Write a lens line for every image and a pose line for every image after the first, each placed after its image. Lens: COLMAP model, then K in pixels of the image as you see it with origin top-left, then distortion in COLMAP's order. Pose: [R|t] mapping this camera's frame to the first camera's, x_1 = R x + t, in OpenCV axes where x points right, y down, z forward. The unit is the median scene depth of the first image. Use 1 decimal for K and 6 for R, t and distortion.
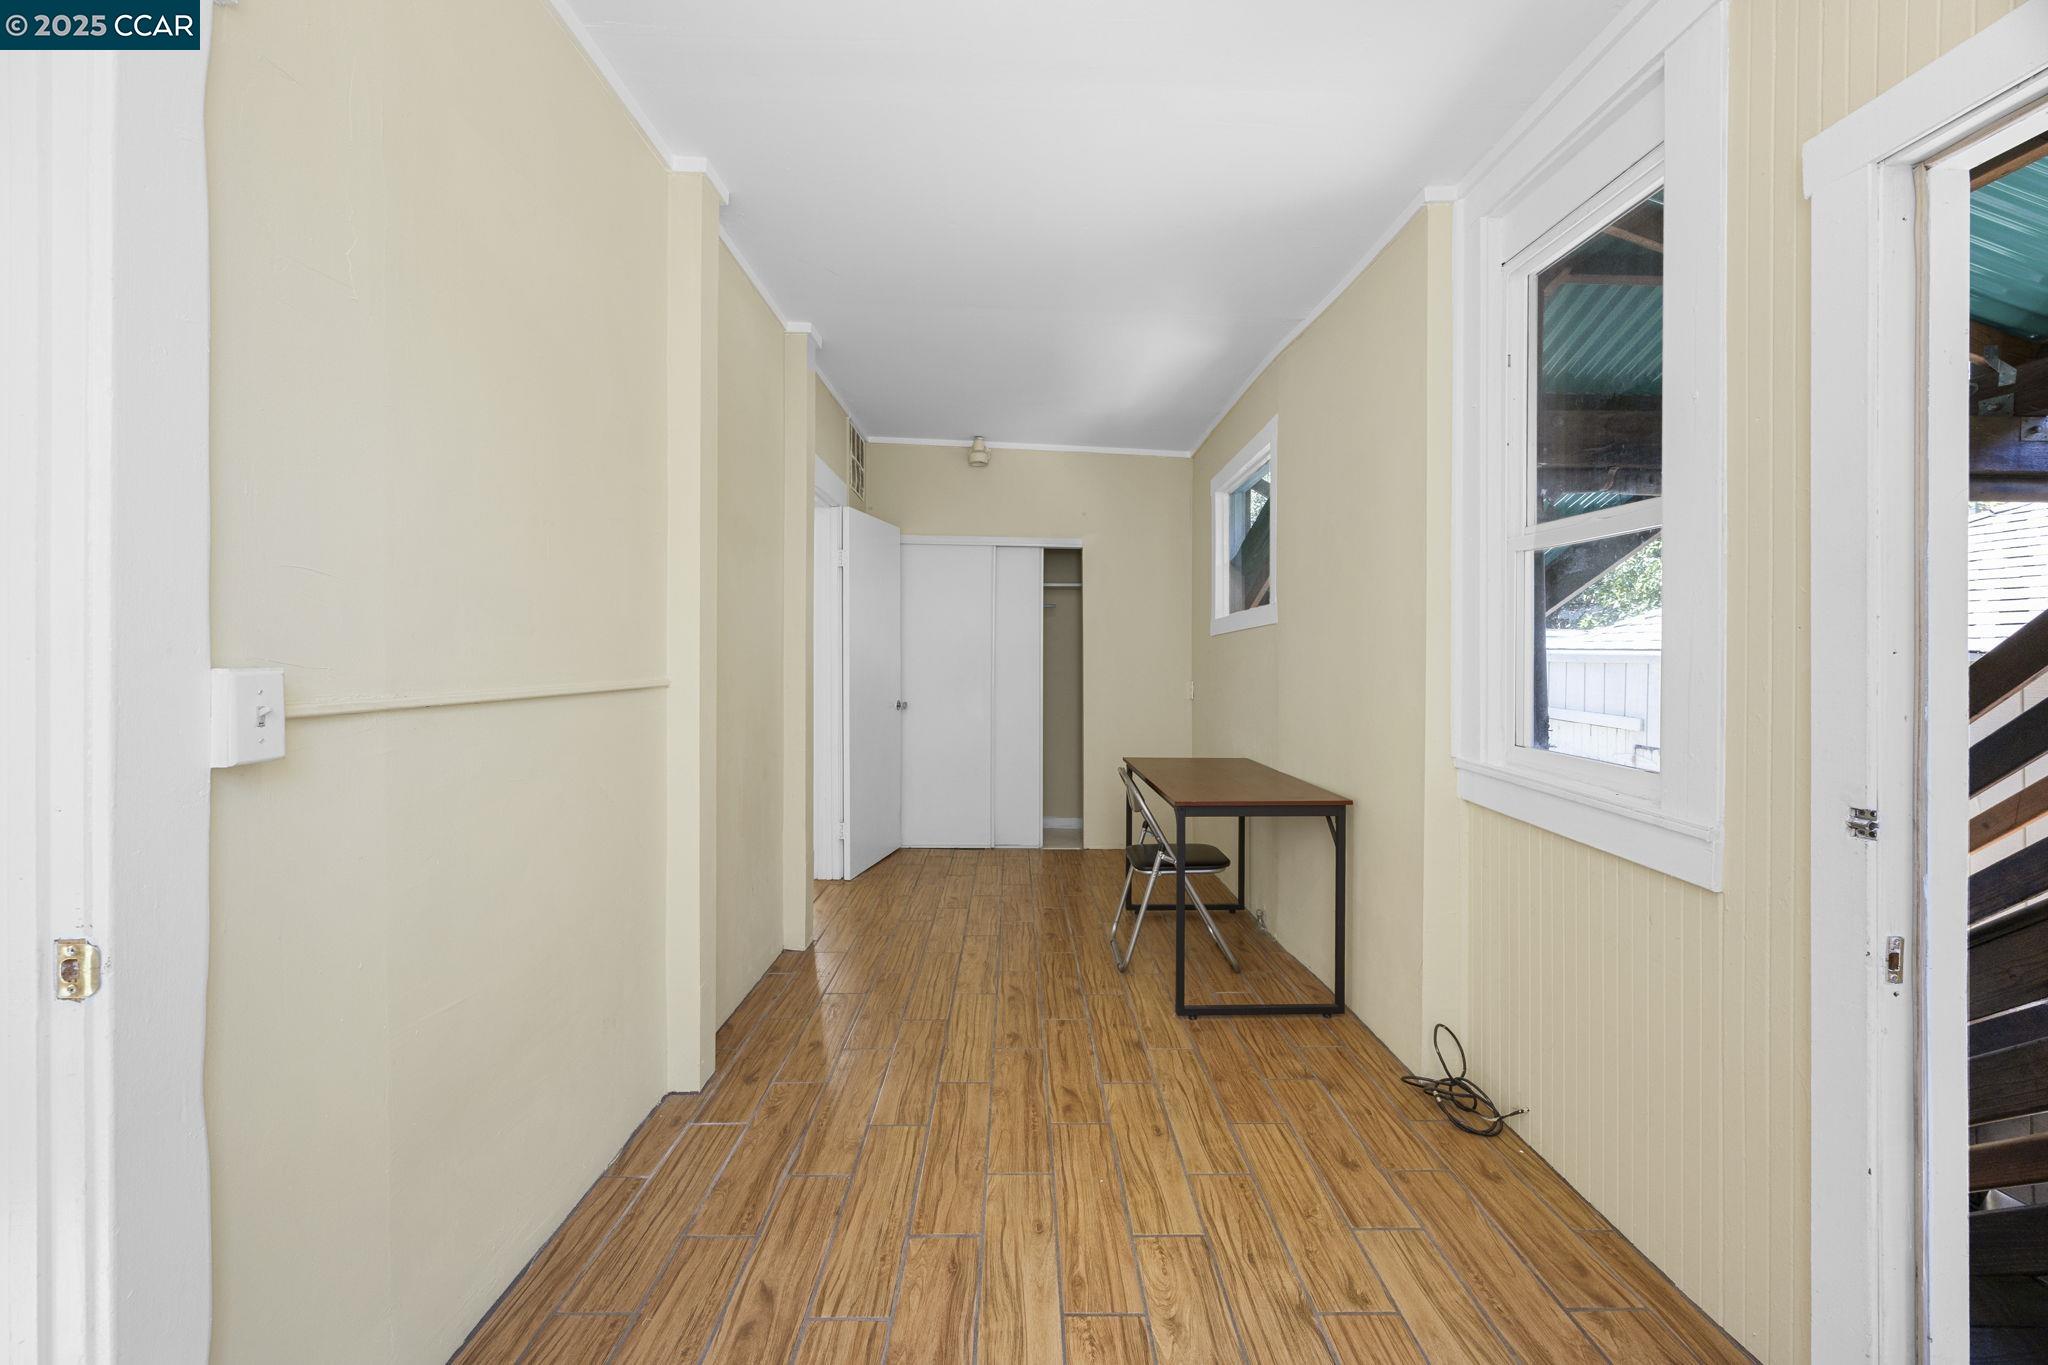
lens RADIAL K [[785.4, 0, 1025.5], [0, 785.4, 664.9], [0, 0, 1]] dist [-0.006536, -0.000111]
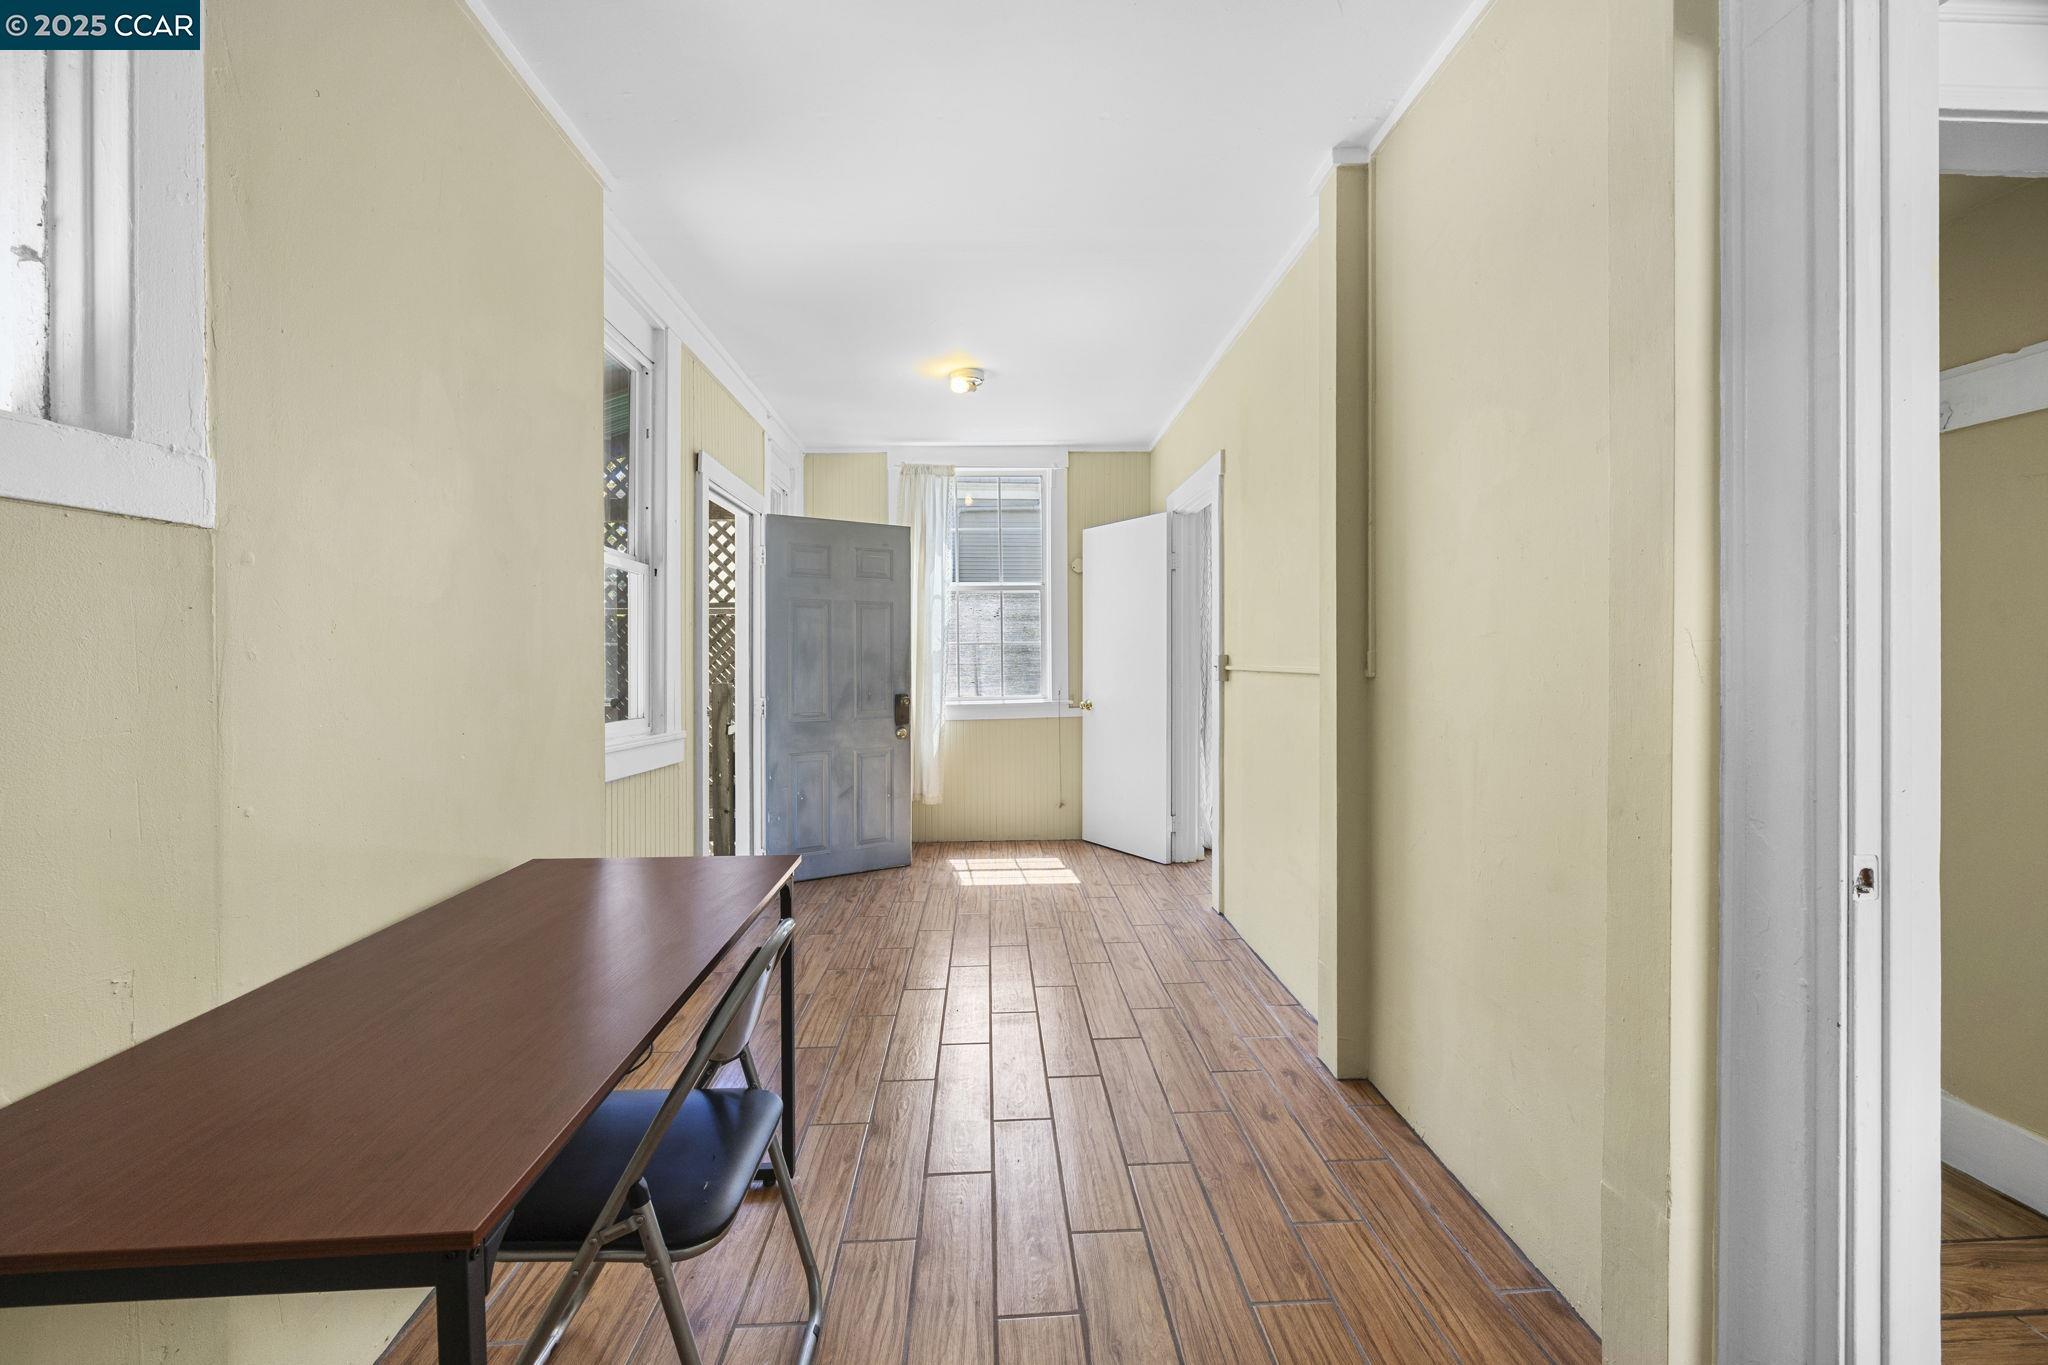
lens RADIAL K [[785.4, 0, 1024.3], [0, 785.4, 664.4], [0, 0, 1]] dist [-0.006536, -0.000111]
pose [[-0.999292, 0.002182, -0.037549, 0.024501], [0.001437, 0.999802, 0.019854, -0.010655], [0.037585, 0.019786, -0.999098, 2.278538]]
